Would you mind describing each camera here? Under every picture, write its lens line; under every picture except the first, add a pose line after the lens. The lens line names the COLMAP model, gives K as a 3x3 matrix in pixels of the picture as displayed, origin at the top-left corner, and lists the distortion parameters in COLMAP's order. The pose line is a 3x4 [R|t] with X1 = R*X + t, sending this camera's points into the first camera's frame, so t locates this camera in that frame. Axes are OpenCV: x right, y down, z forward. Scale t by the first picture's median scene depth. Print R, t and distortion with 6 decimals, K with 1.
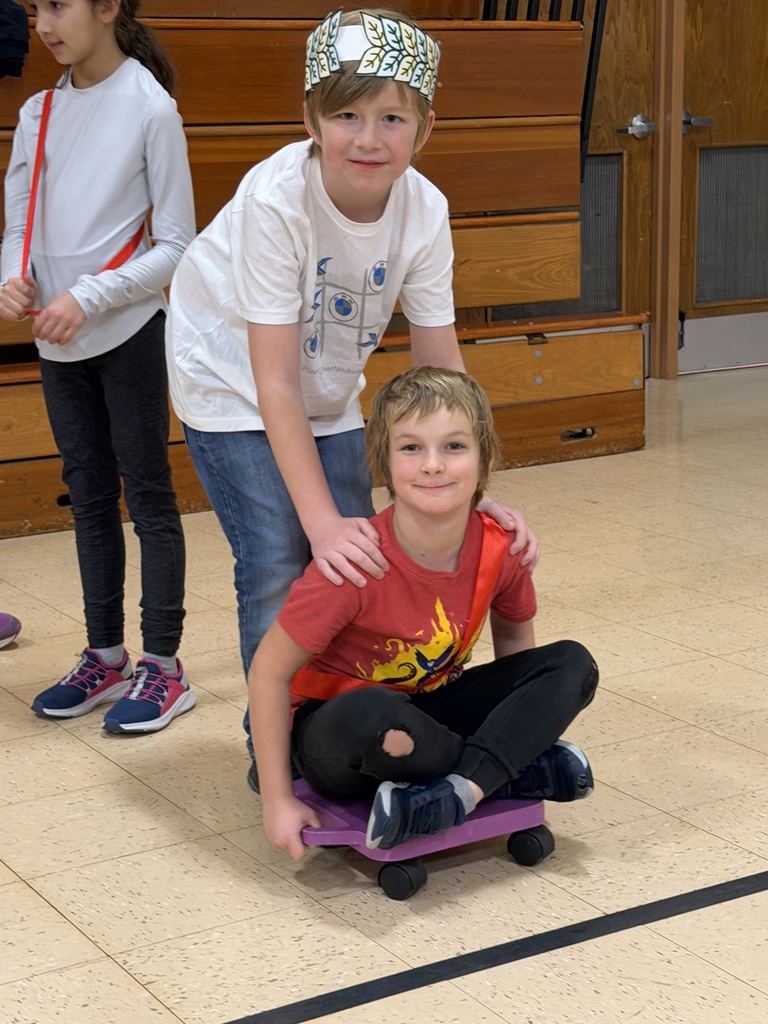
lens RADIAL K [[1974.6, 0, 384.0], [0, 1974.6, 512.0], [0, 0, 1]] dist [-0.024210, 0.010397]
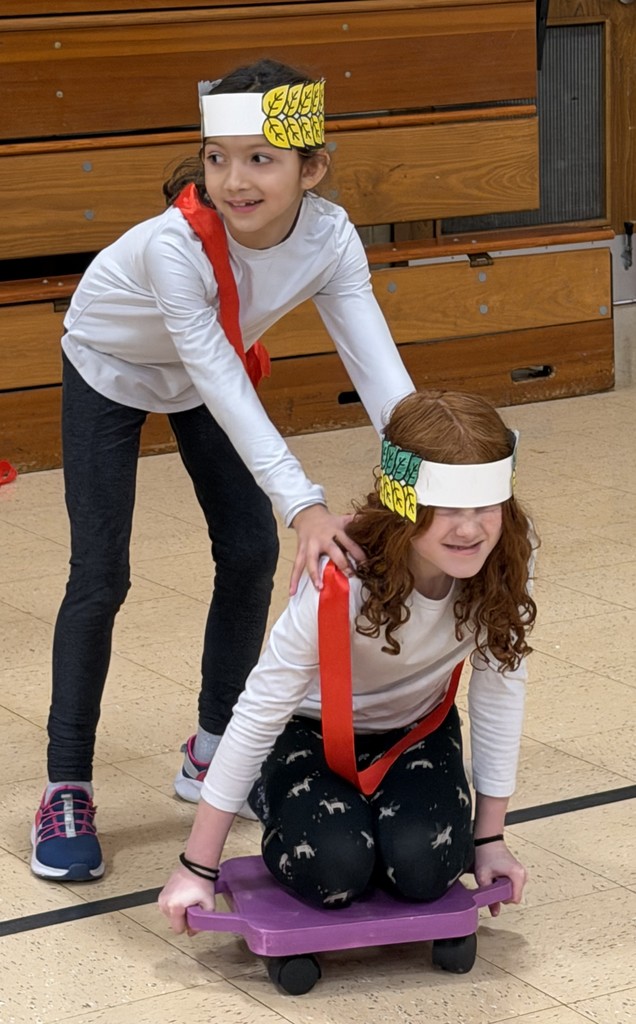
lens RADIAL K [[2967.5, 0, 318.0], [0, 2967.5, 512.0], [0, 0, 1]] dist [0.045946, 0.272877]
pose [[0.999946, -0.001329, -0.010339, 0.019958], [0.001418, 0.999962, 0.008571, 0.008792], [0.010328, -0.008586, 0.999910, -0.261670]]
